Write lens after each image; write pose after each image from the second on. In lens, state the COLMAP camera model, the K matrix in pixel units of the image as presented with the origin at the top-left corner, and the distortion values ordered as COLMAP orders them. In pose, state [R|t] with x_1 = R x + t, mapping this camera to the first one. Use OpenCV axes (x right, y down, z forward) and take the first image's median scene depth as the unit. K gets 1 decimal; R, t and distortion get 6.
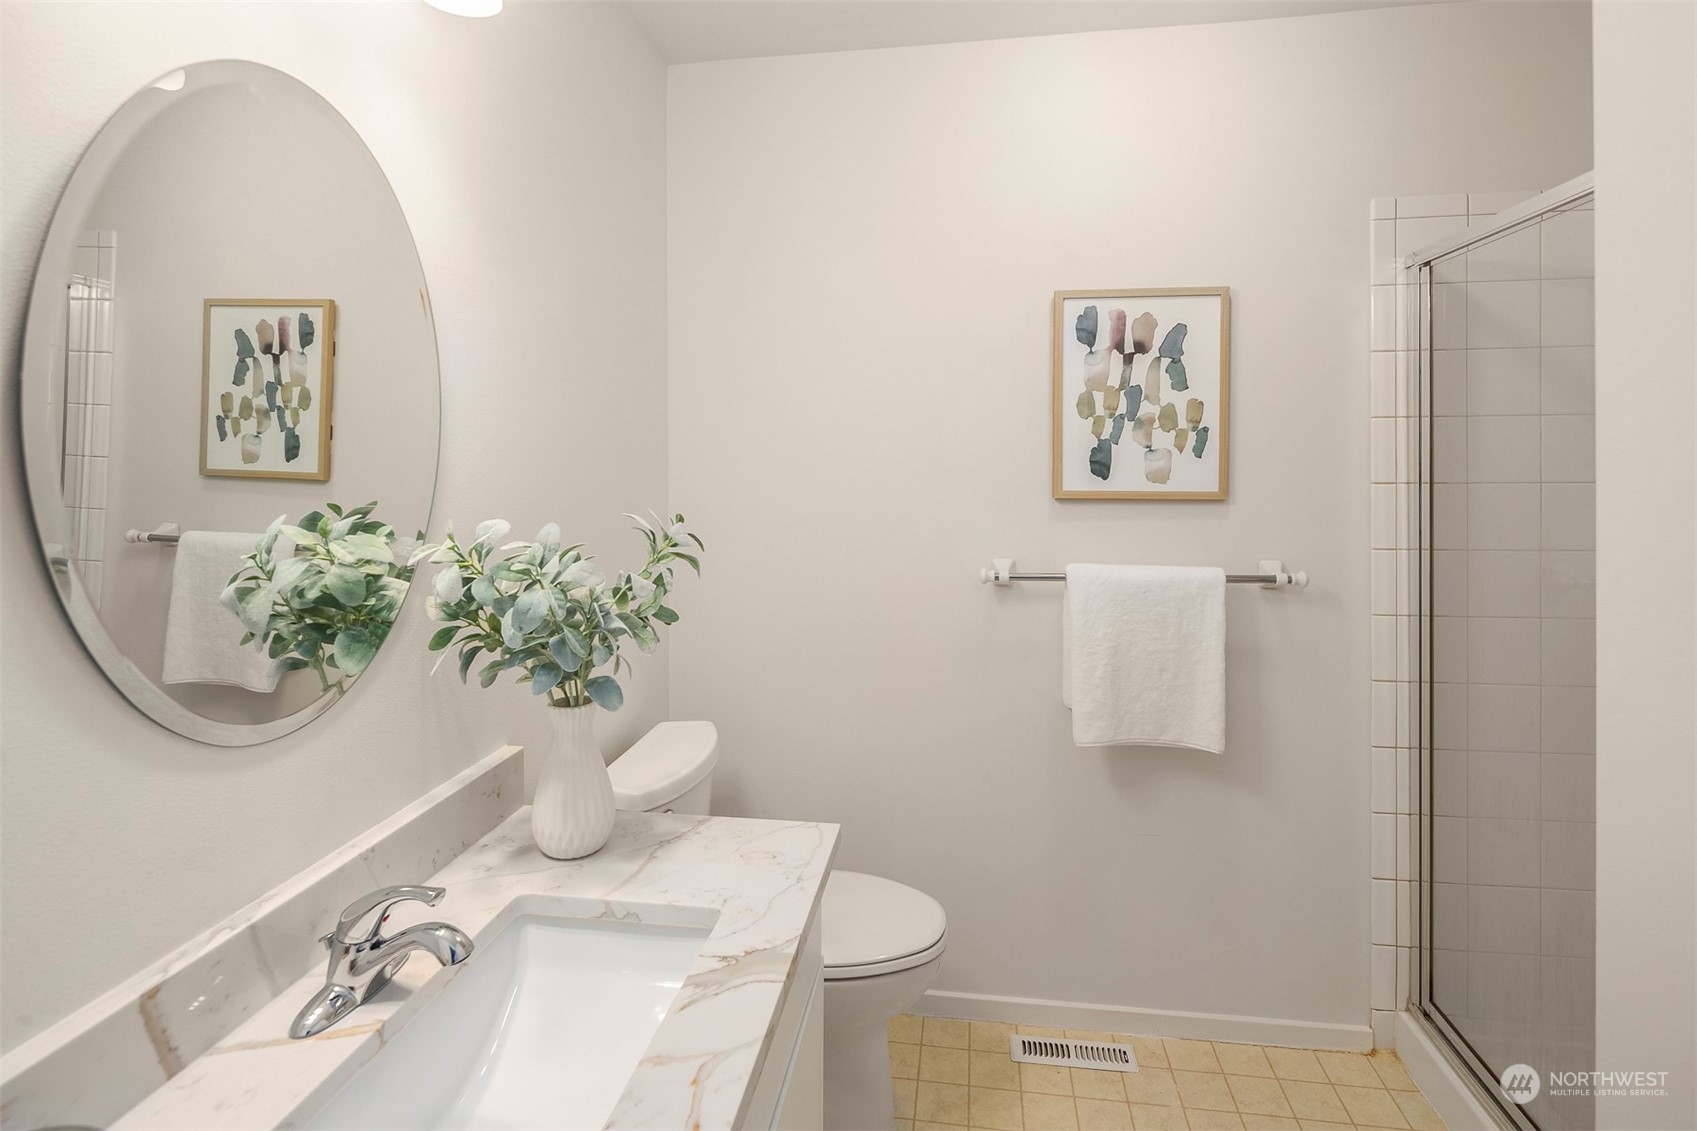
lens RADIAL K [[841.6, 0, 844.7], [0, 841.6, 429.6], [0, 0, 1]] dist [-0.000273, -0.001285]
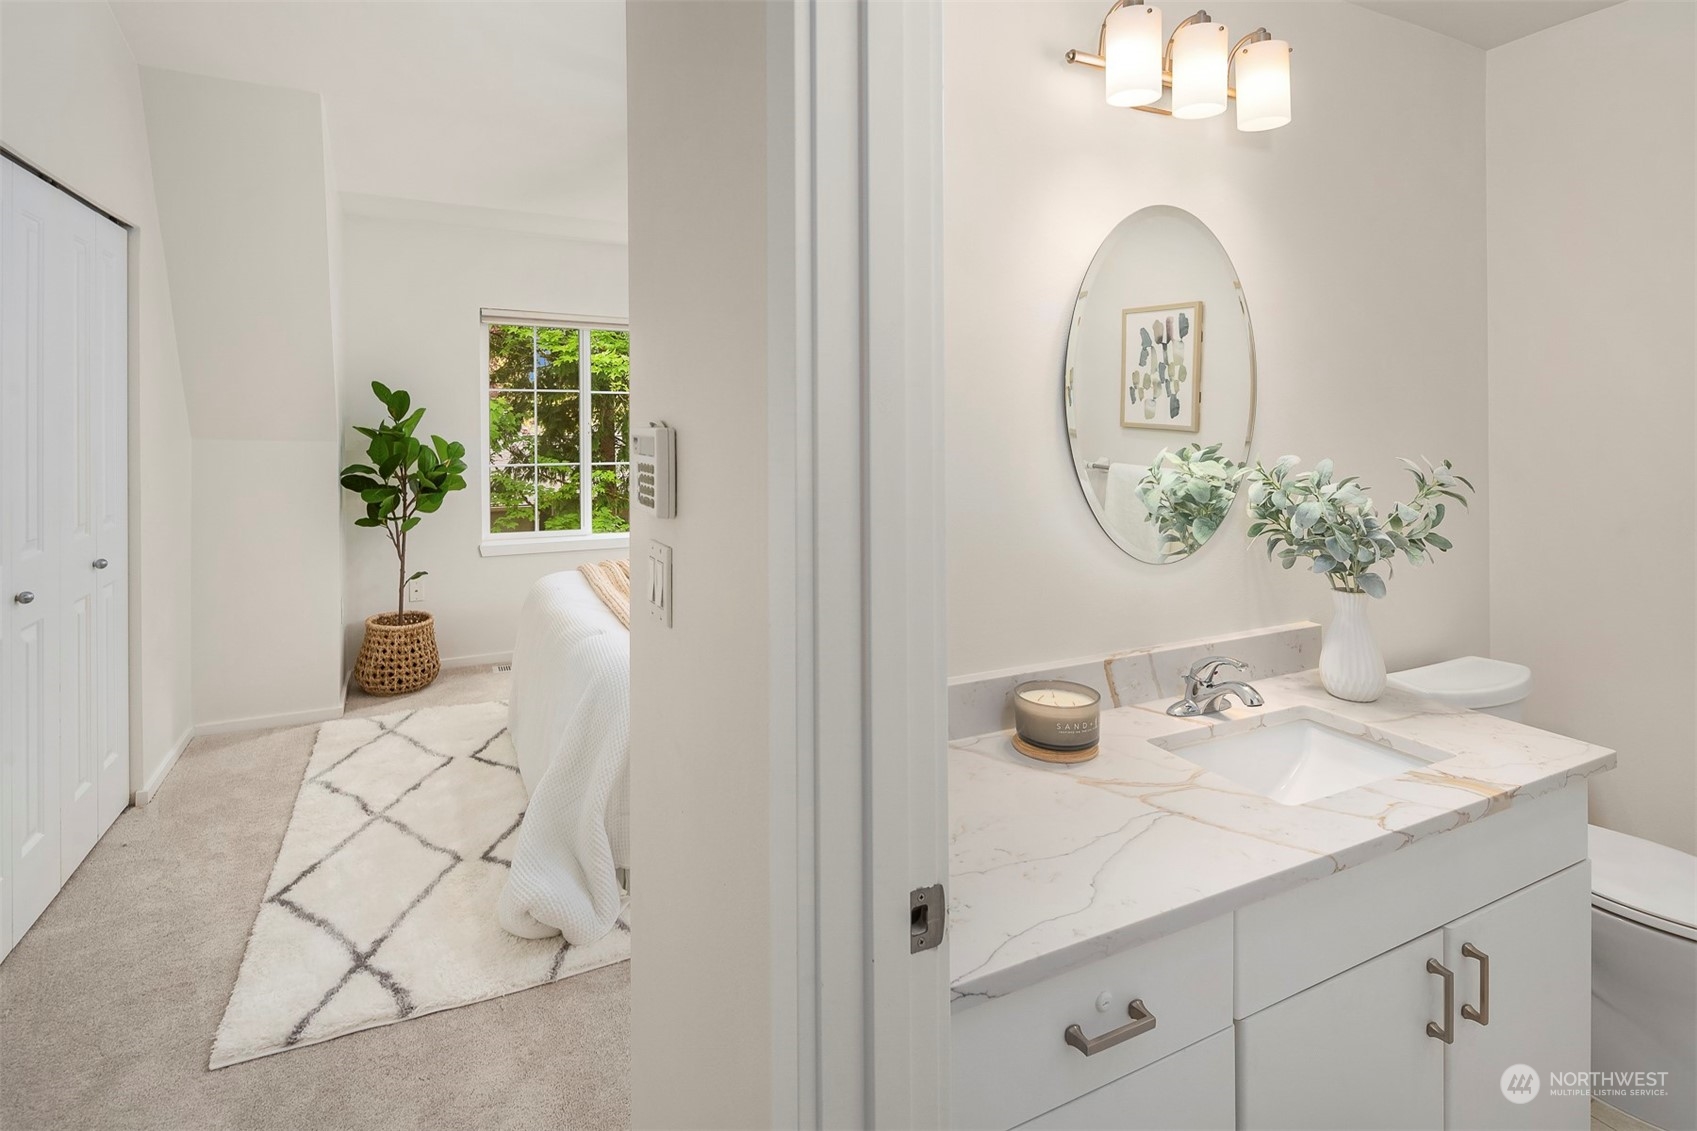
lens RADIAL K [[841.6, 0, 844.7], [0, 841.6, 429.6], [0, 0, 1]] dist [-0.000273, -0.001285]
pose [[0.570577, 0.020845, -0.820980, 0.340049], [0.016324, 0.999192, 0.036715, -0.006499], [0.821082, -0.034350, 0.569776, -0.475840]]
